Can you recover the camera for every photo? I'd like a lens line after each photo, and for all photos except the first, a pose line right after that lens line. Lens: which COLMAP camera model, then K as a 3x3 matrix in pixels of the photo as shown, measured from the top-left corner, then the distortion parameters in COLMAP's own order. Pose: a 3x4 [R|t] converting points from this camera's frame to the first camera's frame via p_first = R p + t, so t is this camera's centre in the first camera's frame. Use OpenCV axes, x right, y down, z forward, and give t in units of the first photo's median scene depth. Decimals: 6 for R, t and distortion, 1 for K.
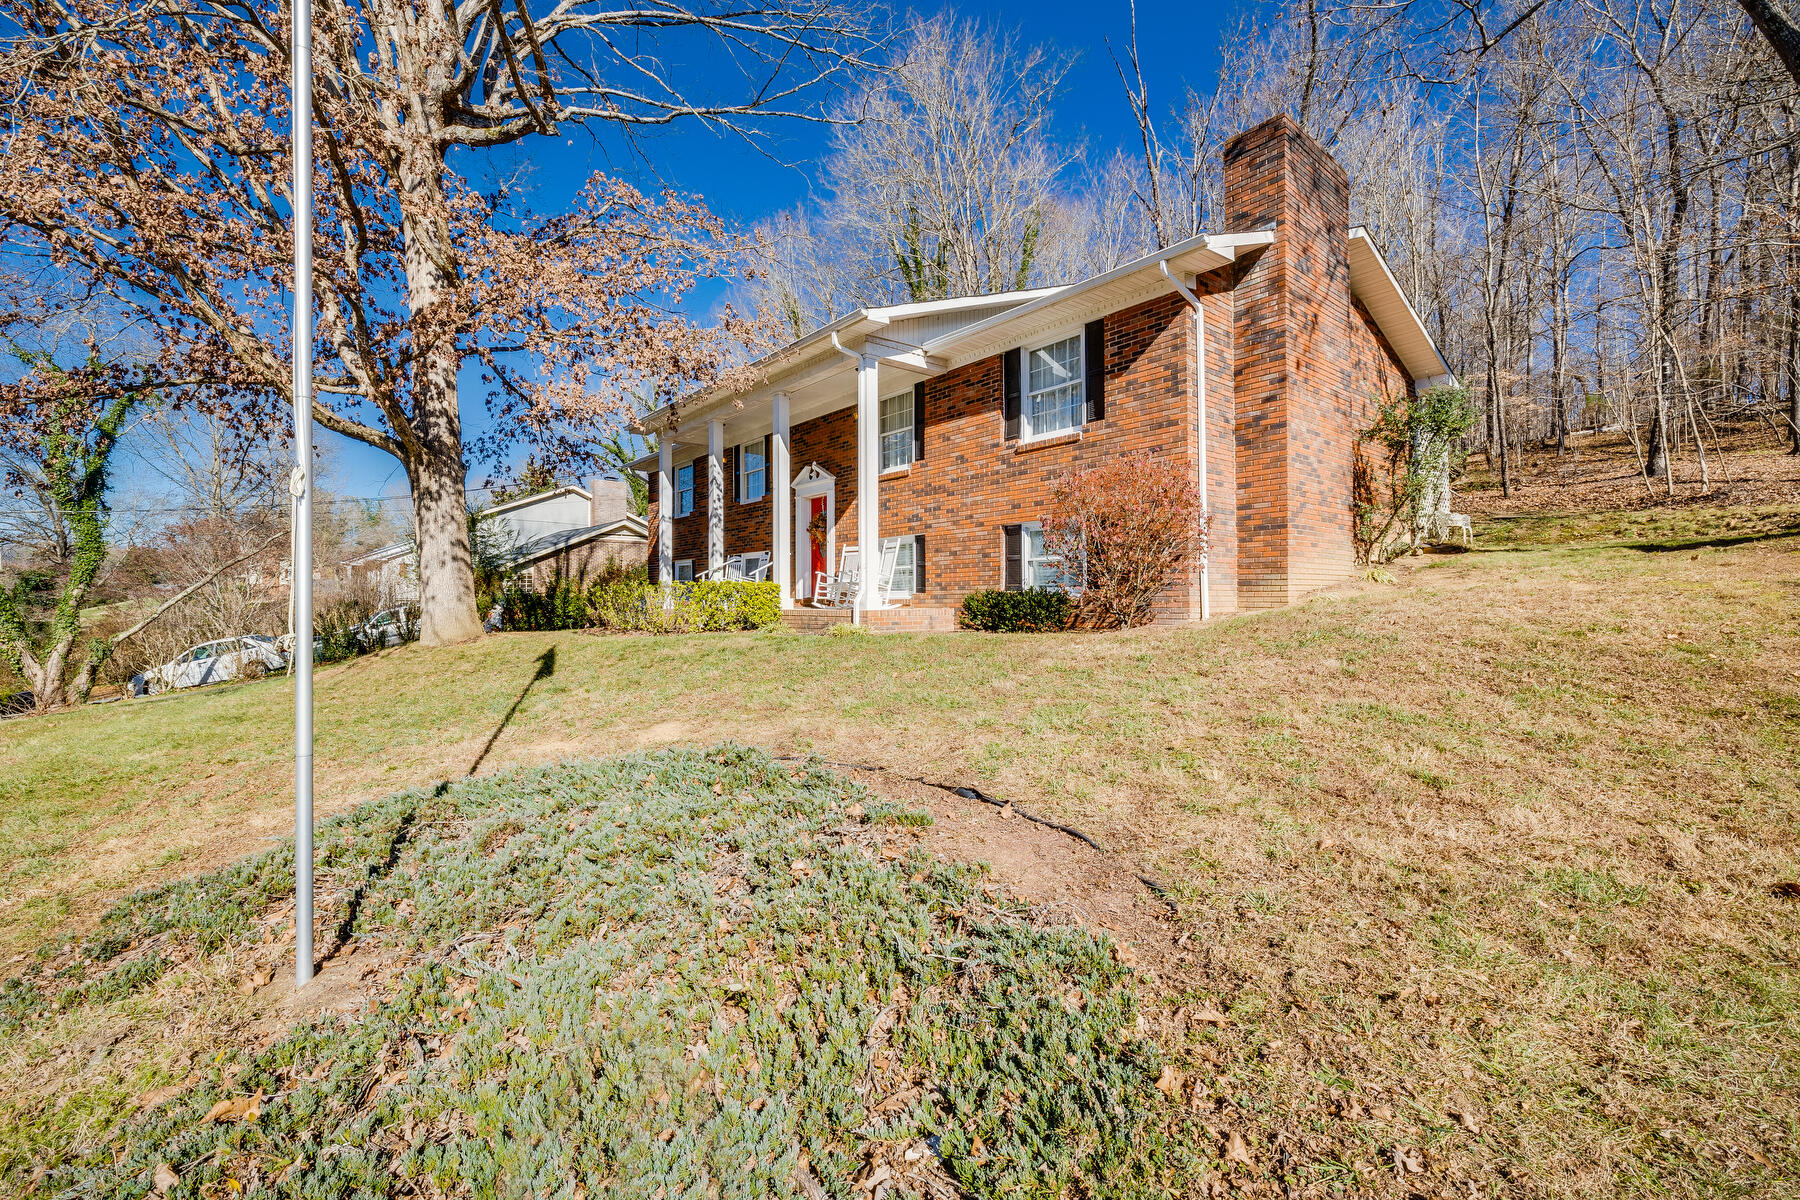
lens RADIAL K [[727.6, 0, 900.0], [0, 727.6, 600.0], [0, 0, 1]] dist [0.002339, 0.000112]
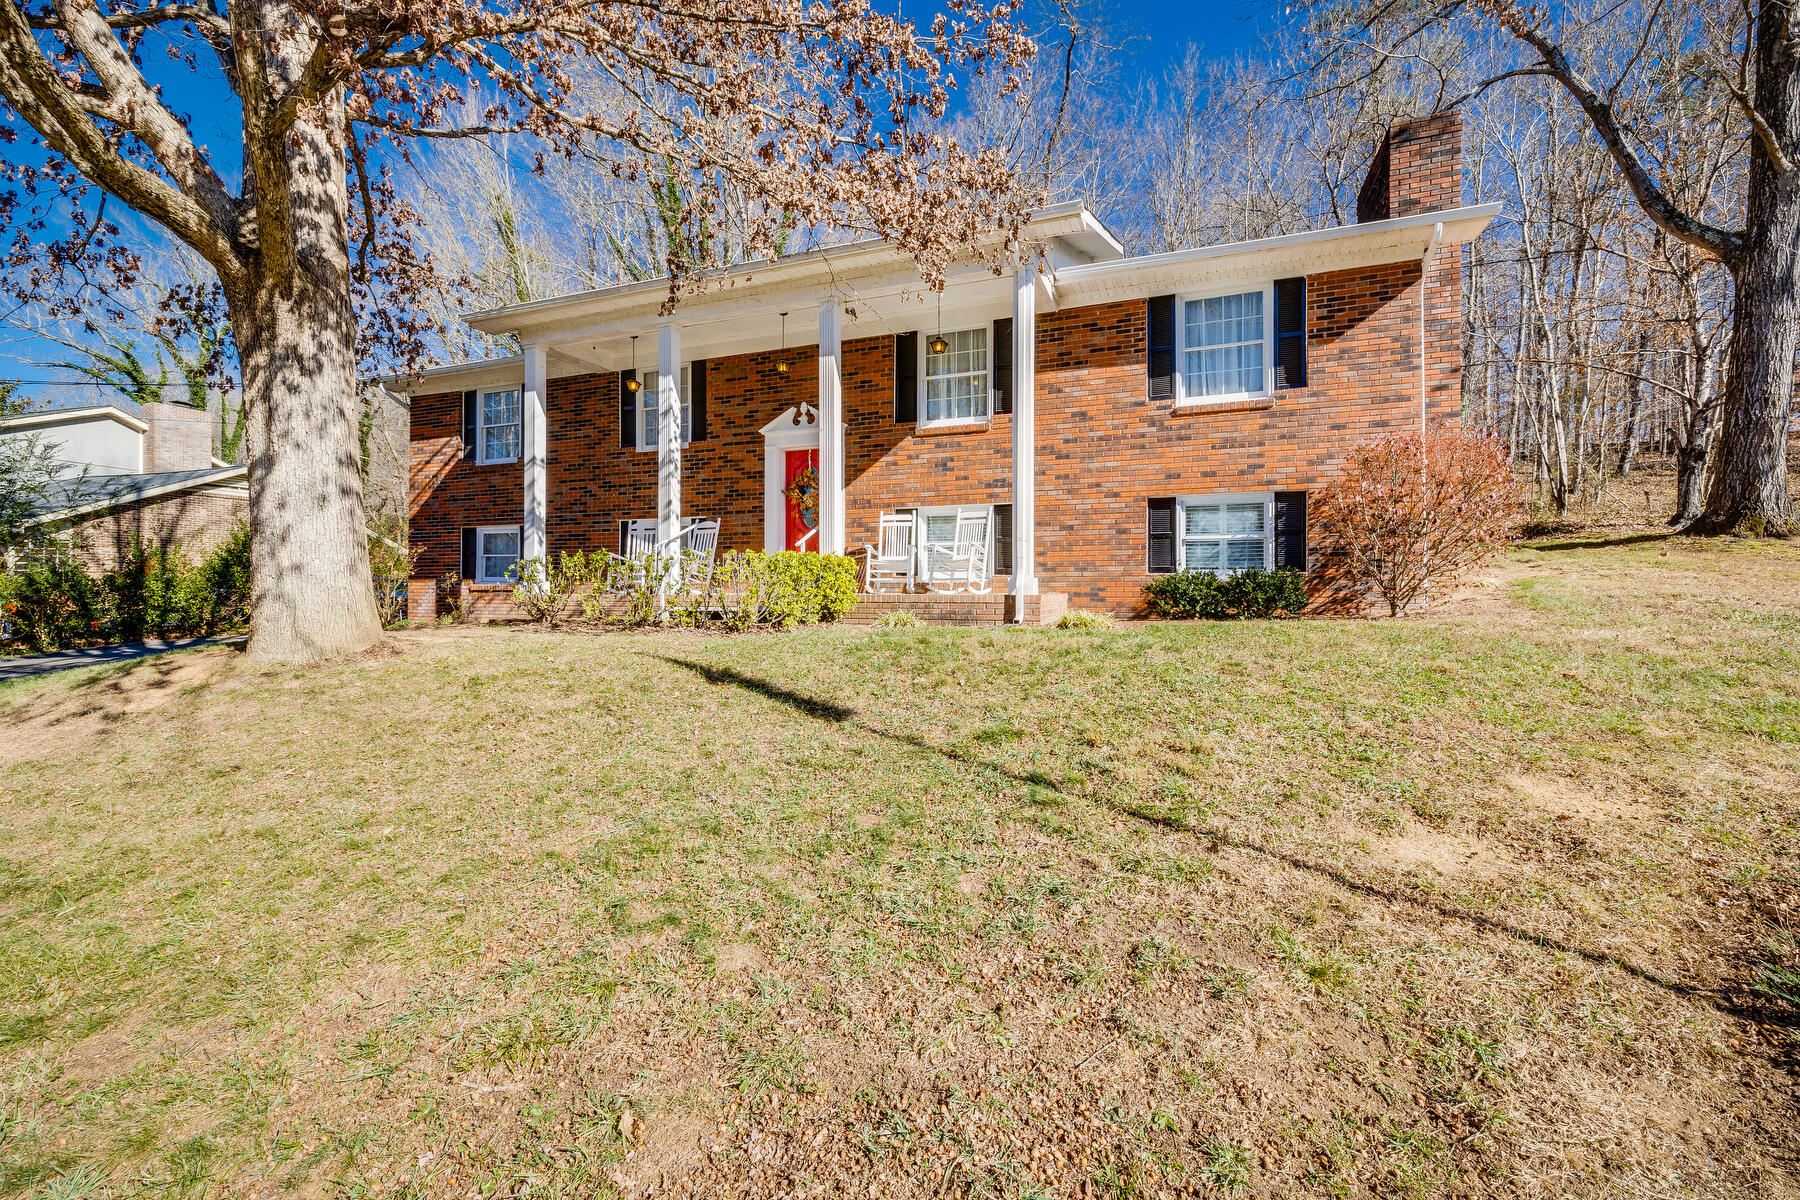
lens RADIAL K [[736.2, 0, 900.0], [0, 736.2, 600.0], [0, 0, 1]] dist [0.001672, -0.000055]
pose [[0.883236, 0.002193, 0.468923, -0.521111], [-0.006514, 0.999950, 0.007593, 0.014703], [-0.468883, -0.009761, 0.883206, 0.355604]]
